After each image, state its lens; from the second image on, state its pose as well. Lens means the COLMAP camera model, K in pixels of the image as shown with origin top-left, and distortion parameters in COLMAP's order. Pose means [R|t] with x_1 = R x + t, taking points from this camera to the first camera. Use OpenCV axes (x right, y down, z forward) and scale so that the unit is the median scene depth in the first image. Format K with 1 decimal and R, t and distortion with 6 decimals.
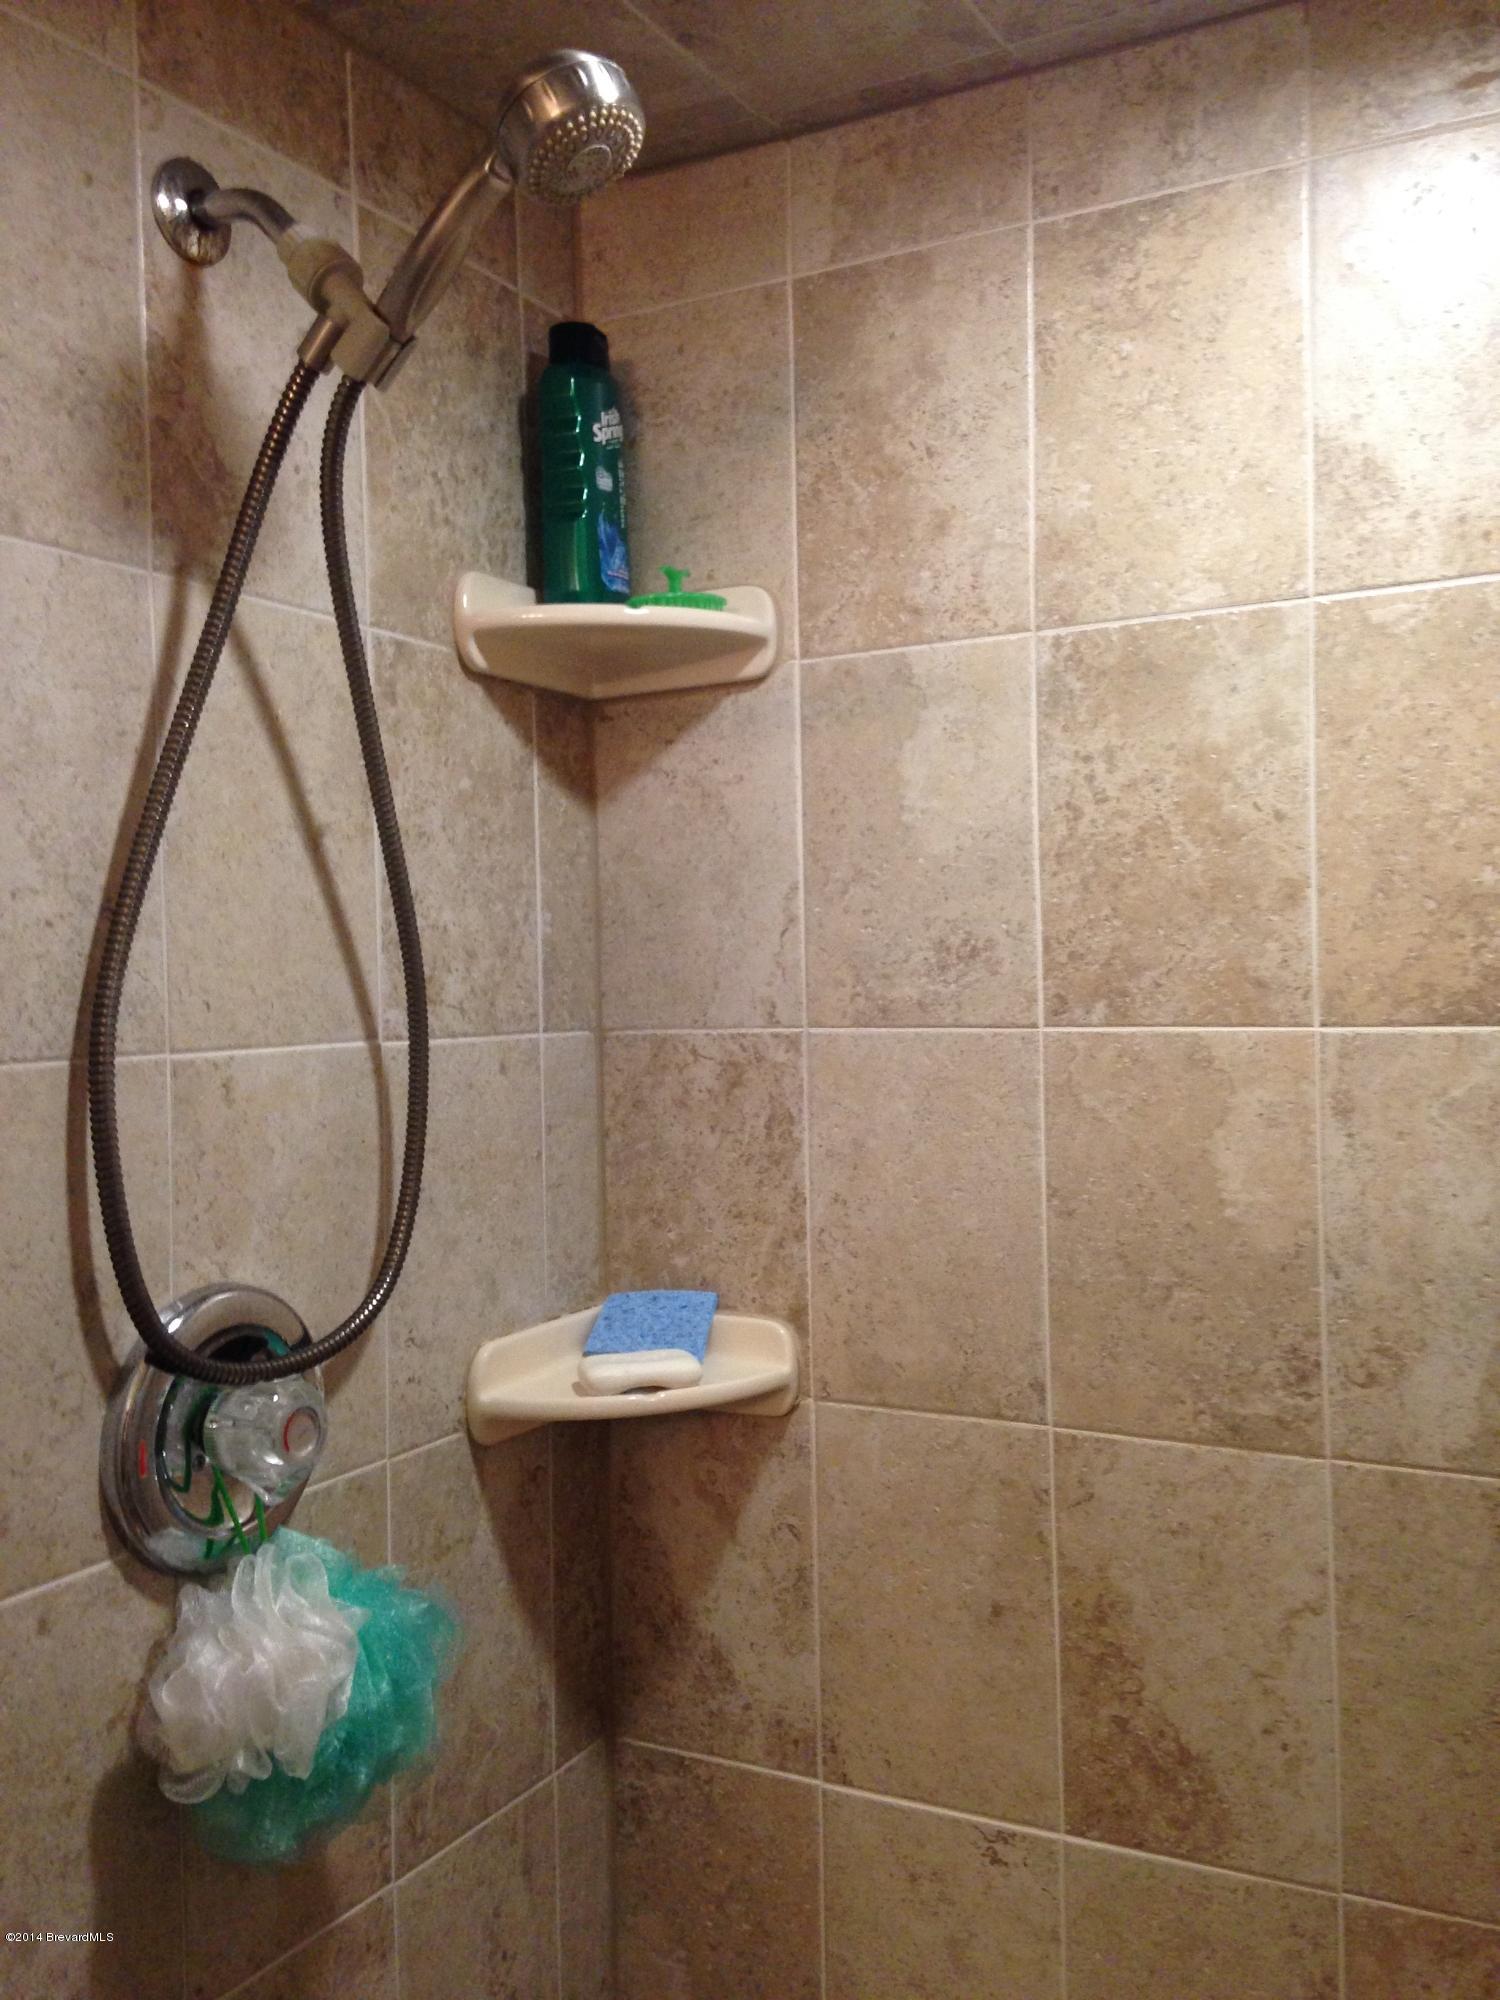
lens RADIAL K [[1807.5, 0, 750.0], [0, 1807.5, 1000.0], [0, 0, 1]] dist [0.183106, -0.279492]
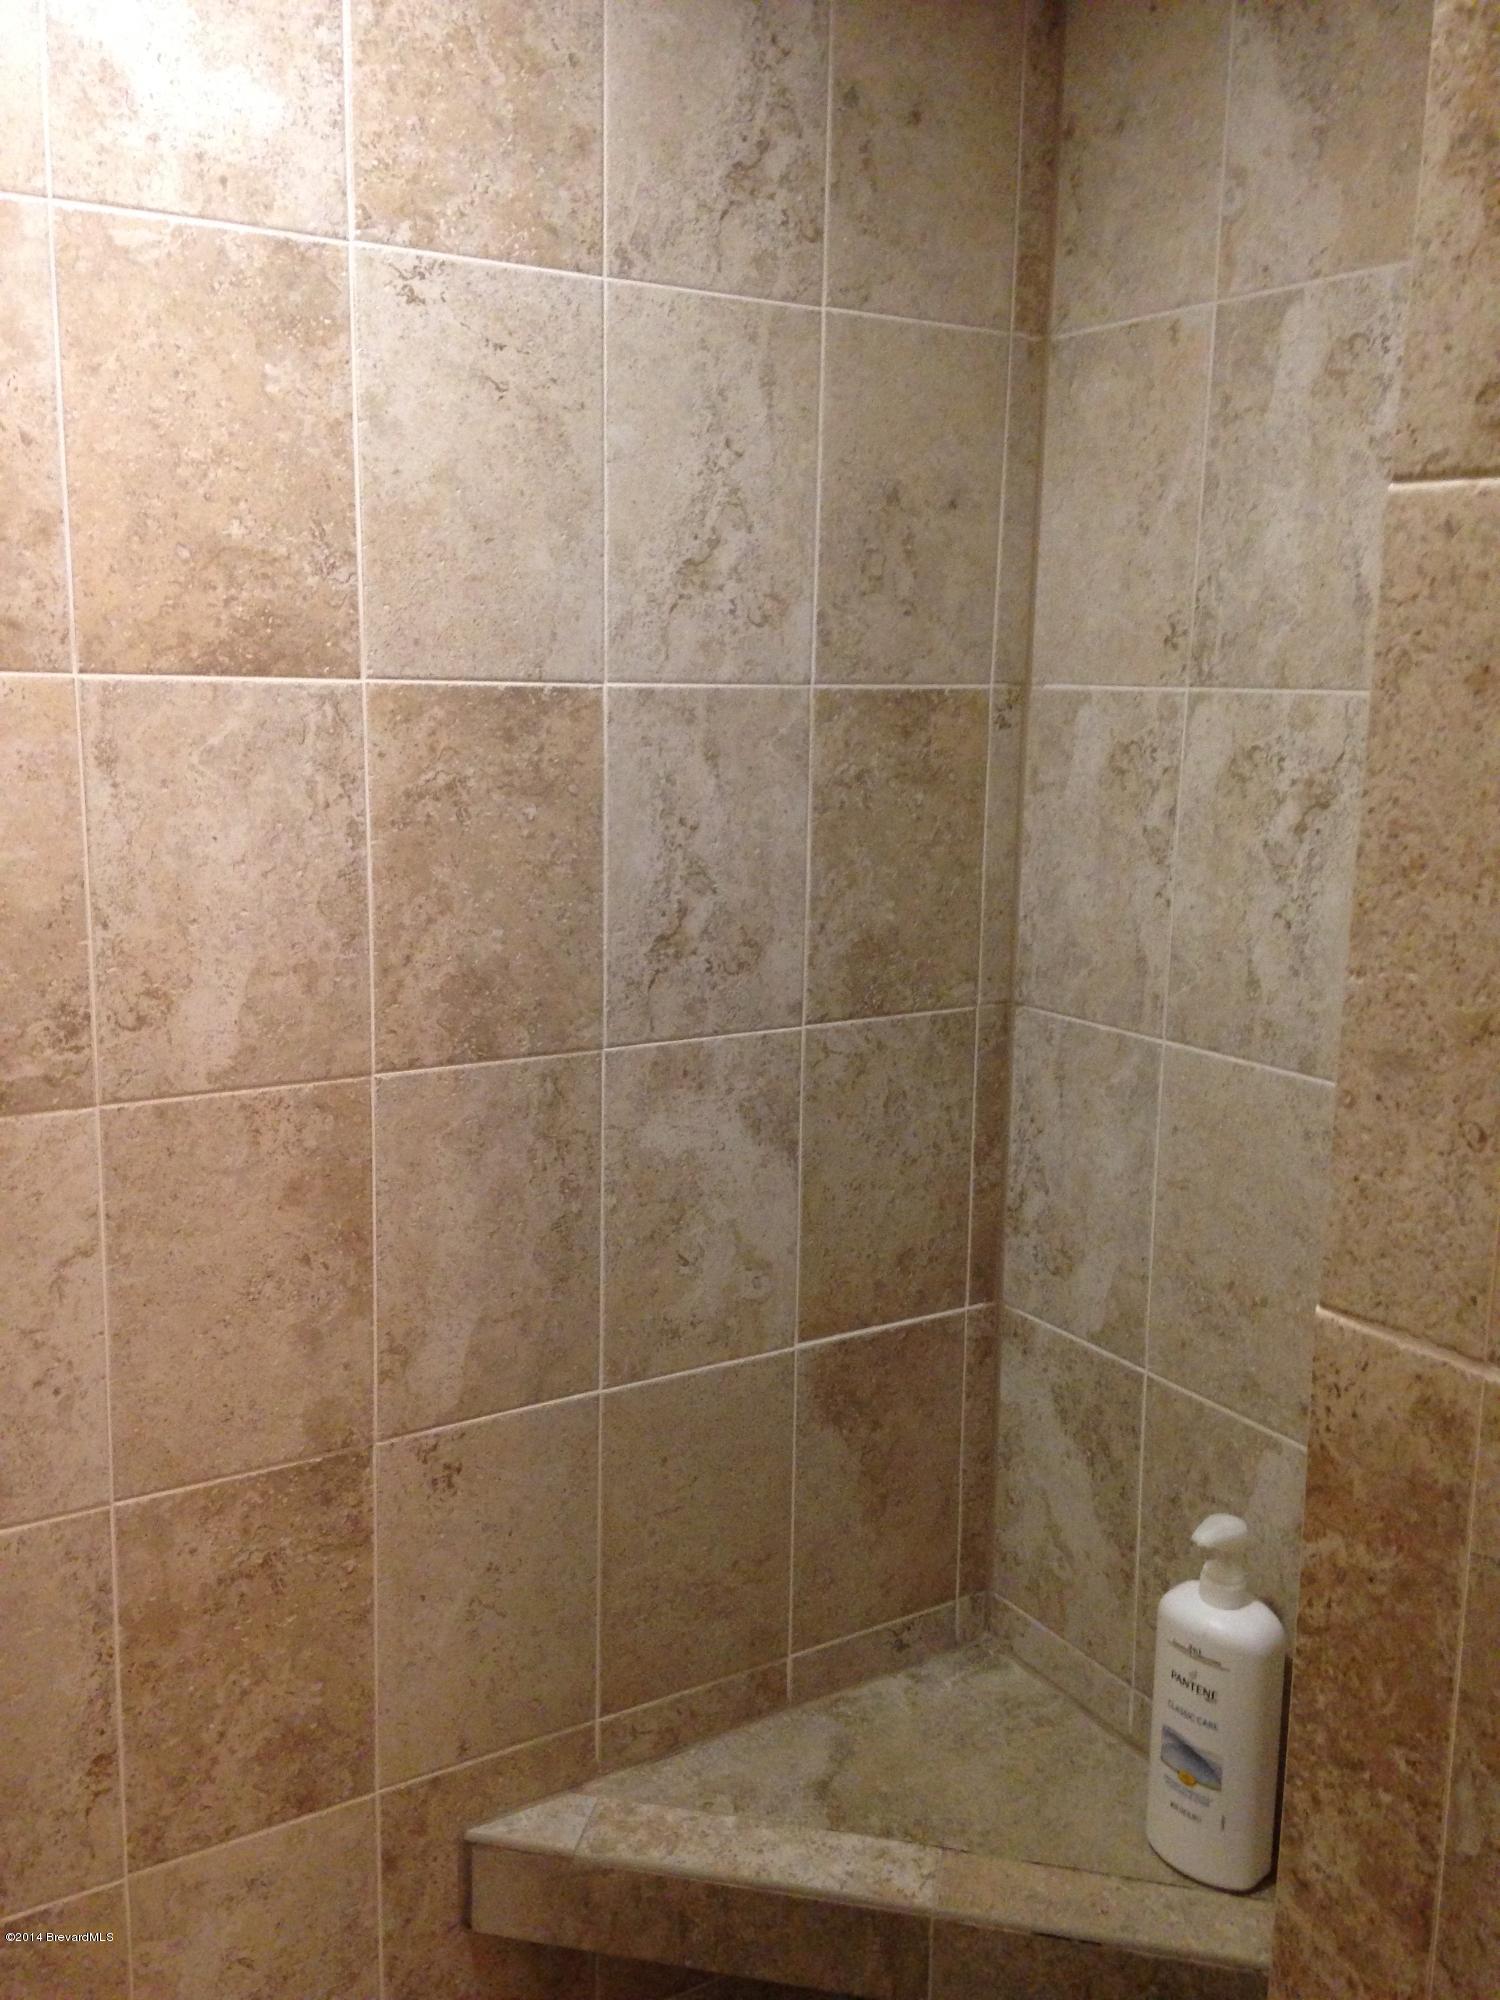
lens RADIAL K [[1807.5, 0, 750.0], [0, 1807.5, 1000.0], [0, 0, 1]] dist [0.183106, -0.279492]
pose [[0.501261, -0.131426, 0.855257, -0.370721], [-0.017157, 0.986694, 0.161680, 0.021124], [-0.865126, -0.095717, 0.492337, 0.199042]]
